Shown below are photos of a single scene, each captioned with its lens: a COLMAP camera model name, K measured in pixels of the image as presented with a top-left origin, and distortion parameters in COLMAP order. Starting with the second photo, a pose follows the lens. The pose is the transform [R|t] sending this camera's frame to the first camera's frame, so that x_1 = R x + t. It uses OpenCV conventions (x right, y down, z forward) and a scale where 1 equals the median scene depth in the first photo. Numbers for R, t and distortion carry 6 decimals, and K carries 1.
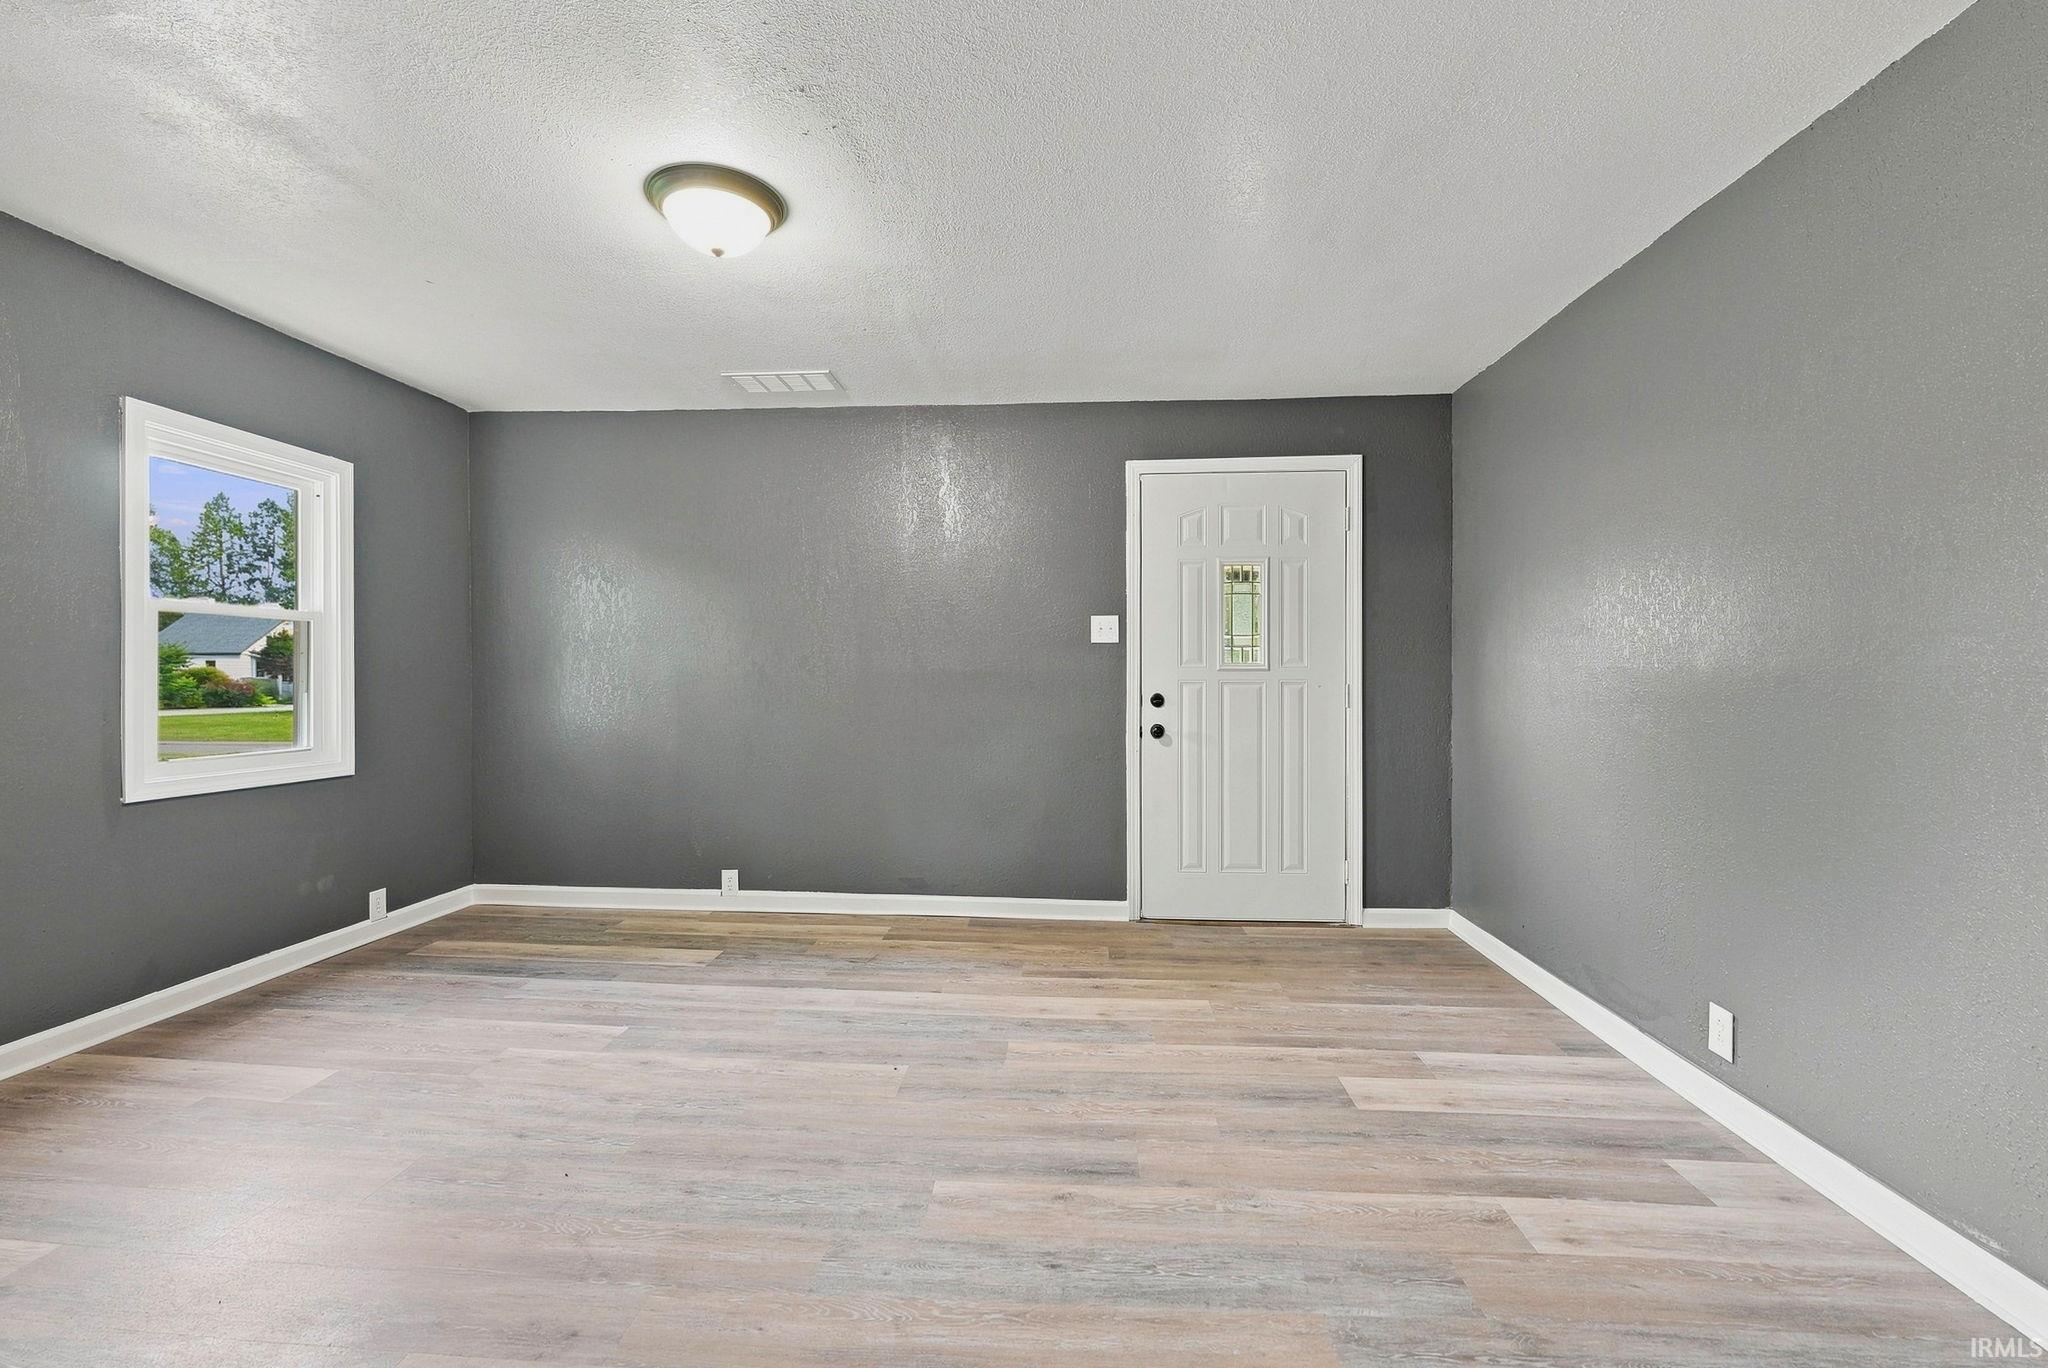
lens RADIAL K [[844.3, 0, 1020.8], [0, 844.3, 681.2], [0, 0, 1]] dist [-0.000464, 0.000199]
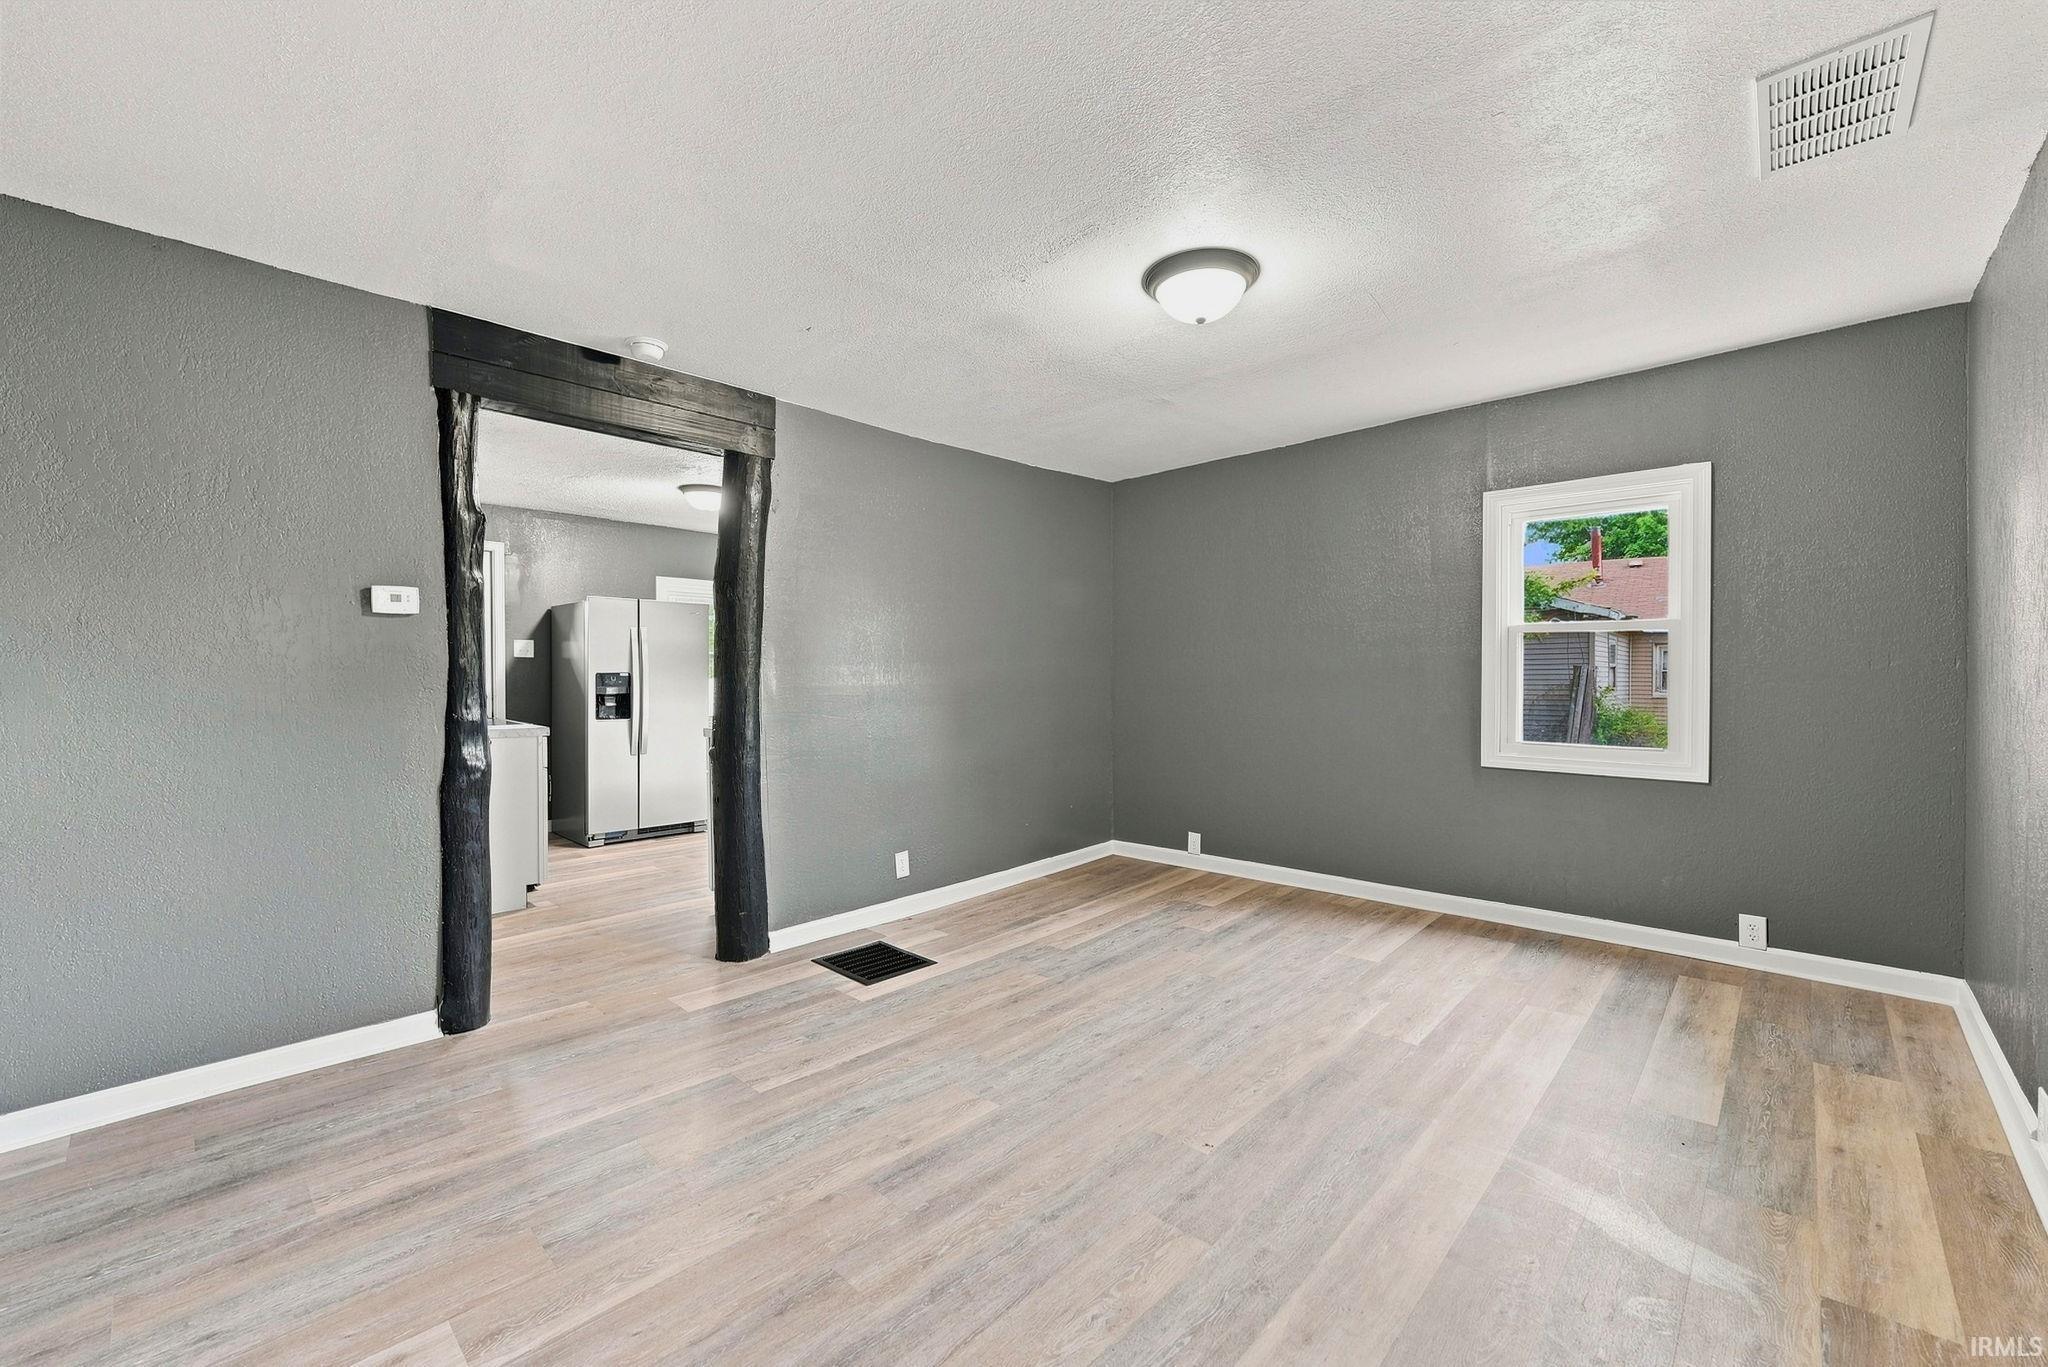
lens RADIAL K [[808.8, 0, 1024.0], [0, 808.8, 683.5], [0, 0, 1]] dist [0.002001, 0.000393]
pose [[-0.630774, 0.008169, -0.775924, 0.440129], [0.000226, 0.999946, 0.010344, -0.013794], [0.775967, 0.006349, -0.630742, 1.000406]]
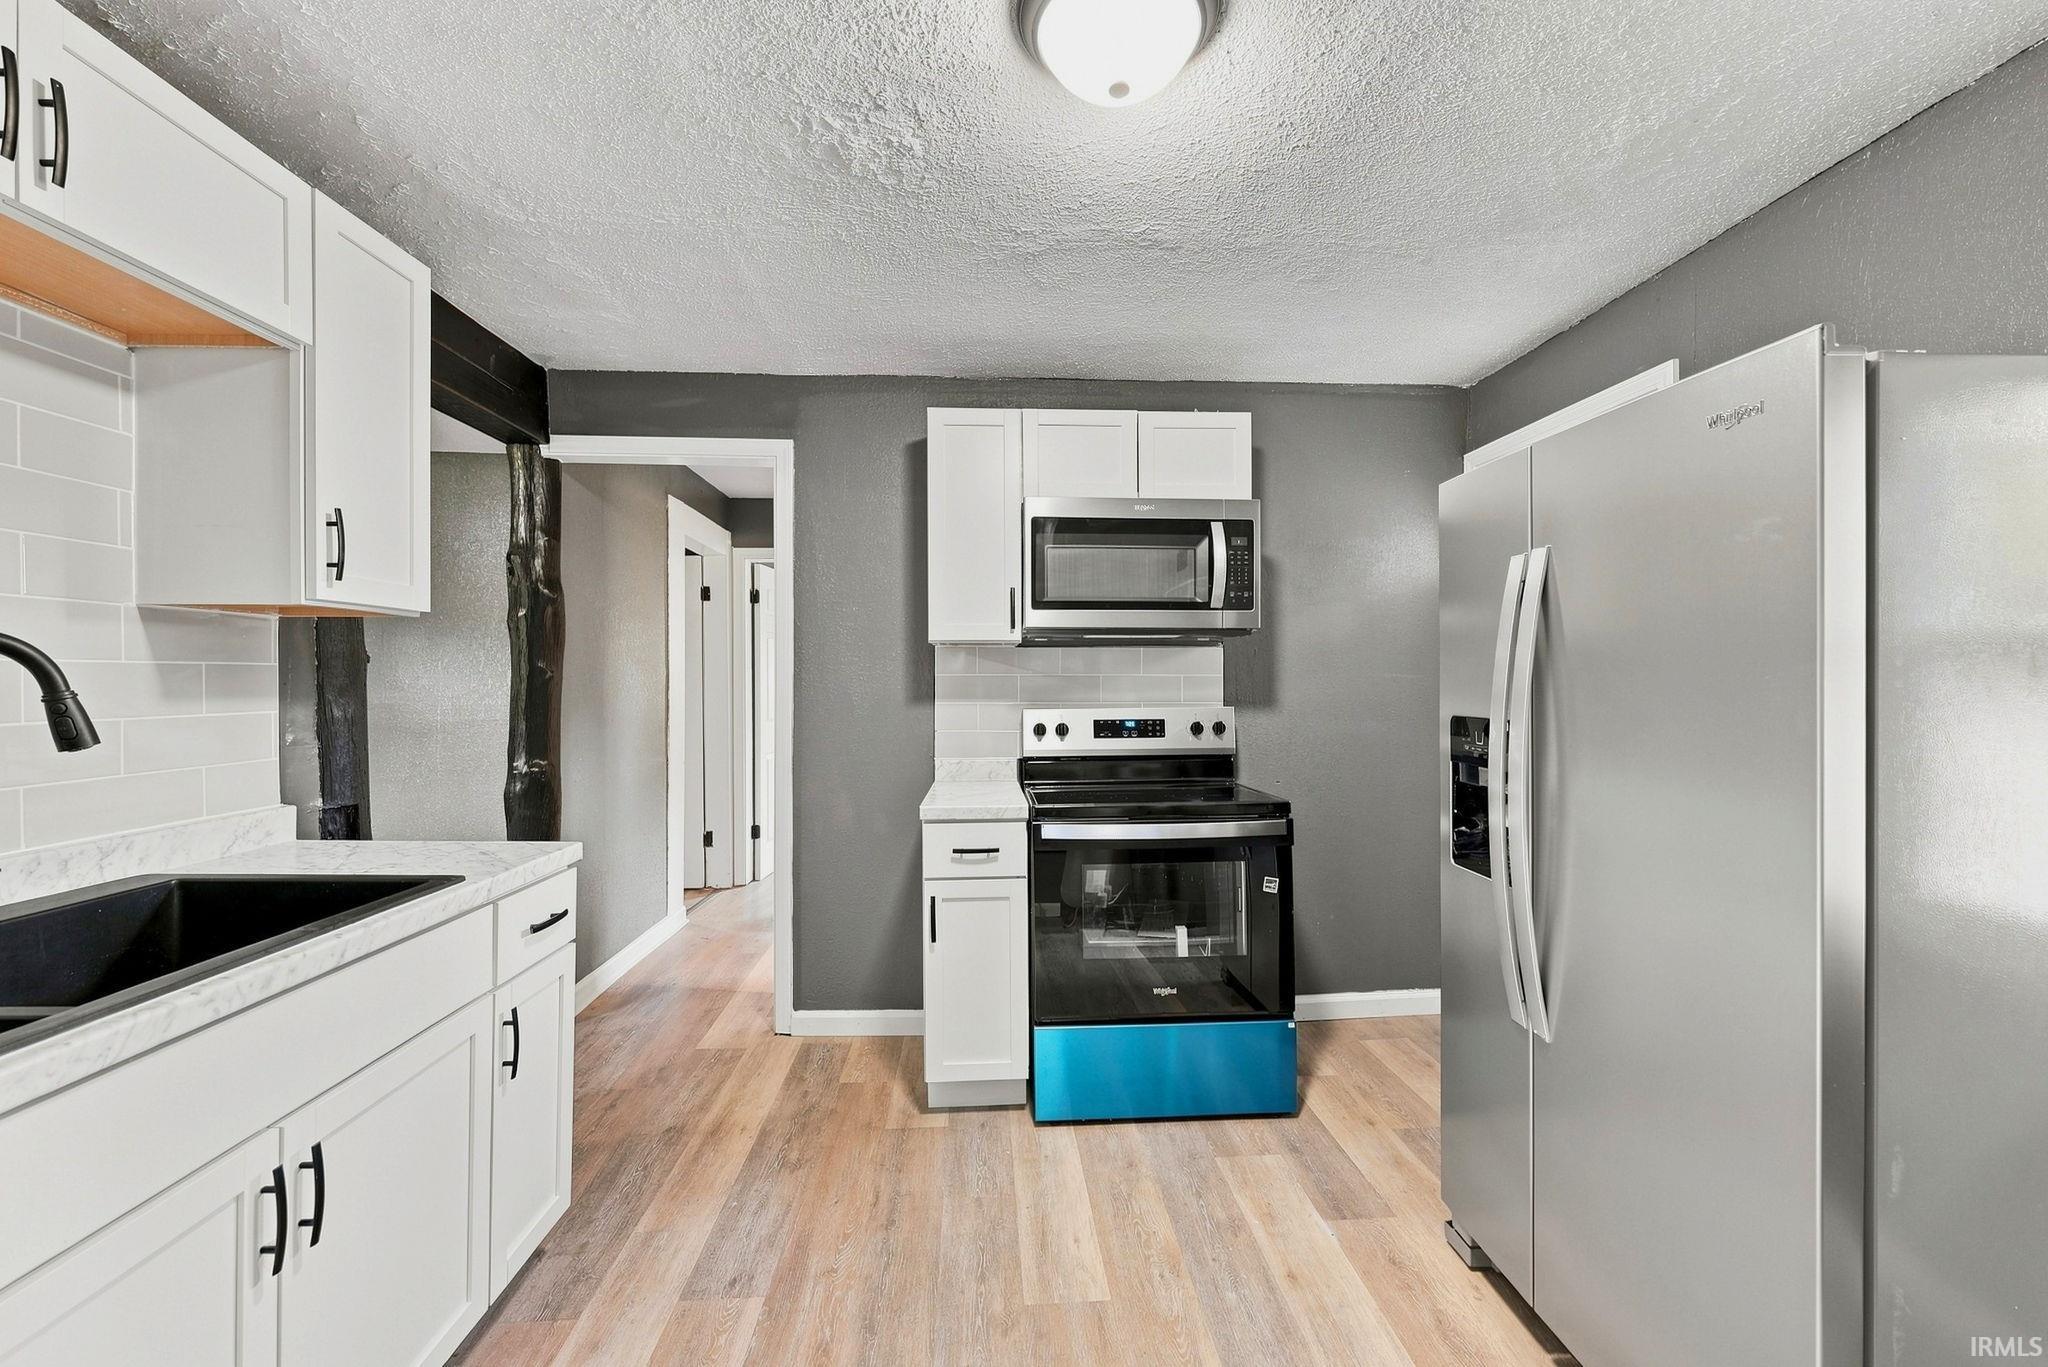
lens RADIAL K [[827.2, 0, 1022.4], [0, 827.2, 682.7], [0, 0, 1]] dist [-0.000691, 0.000049]
pose [[-0.131955, -0.002070, 0.991254, -0.779839], [0.001735, 0.999996, 0.002319, -0.035585], [-0.991254, 0.002026, -0.131951, -0.361158]]
